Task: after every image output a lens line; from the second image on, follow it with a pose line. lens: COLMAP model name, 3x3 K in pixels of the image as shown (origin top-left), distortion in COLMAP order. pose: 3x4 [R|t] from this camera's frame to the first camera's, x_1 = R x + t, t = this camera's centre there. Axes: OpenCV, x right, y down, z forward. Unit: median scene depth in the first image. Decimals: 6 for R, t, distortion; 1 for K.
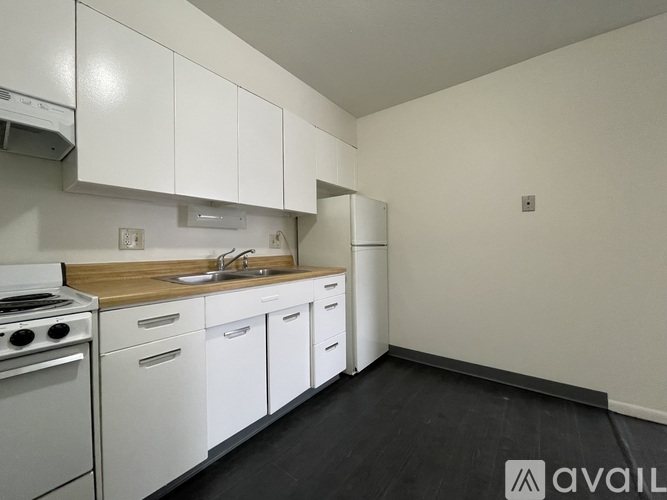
lens RADIAL K [[268.6, 0, 333.5], [0, 268.6, 250.0], [0, 0, 1]] dist [-0.000076, -0.000020]
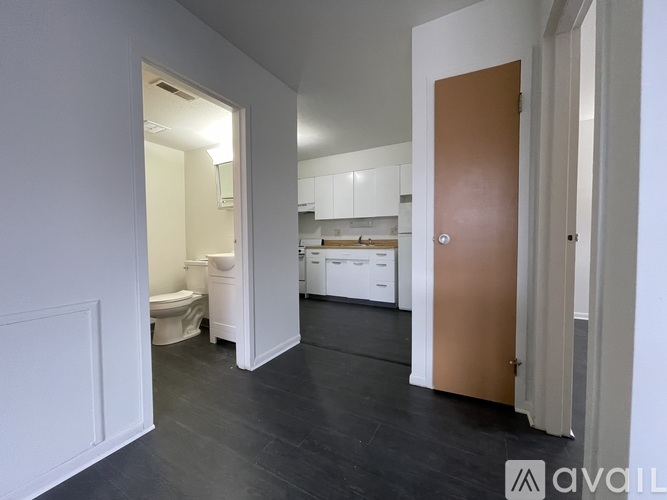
lens RADIAL K [[268.6, 0, 333.5], [0, 268.6, 250.0], [0, 0, 1]] dist [-0.000076, -0.000020]
pose [[0.141231, 0.053944, -0.988506, 2.363908], [0.001304, 0.998503, 0.054676, -0.009529], [0.989976, -0.009011, 0.140949, 0.480022]]
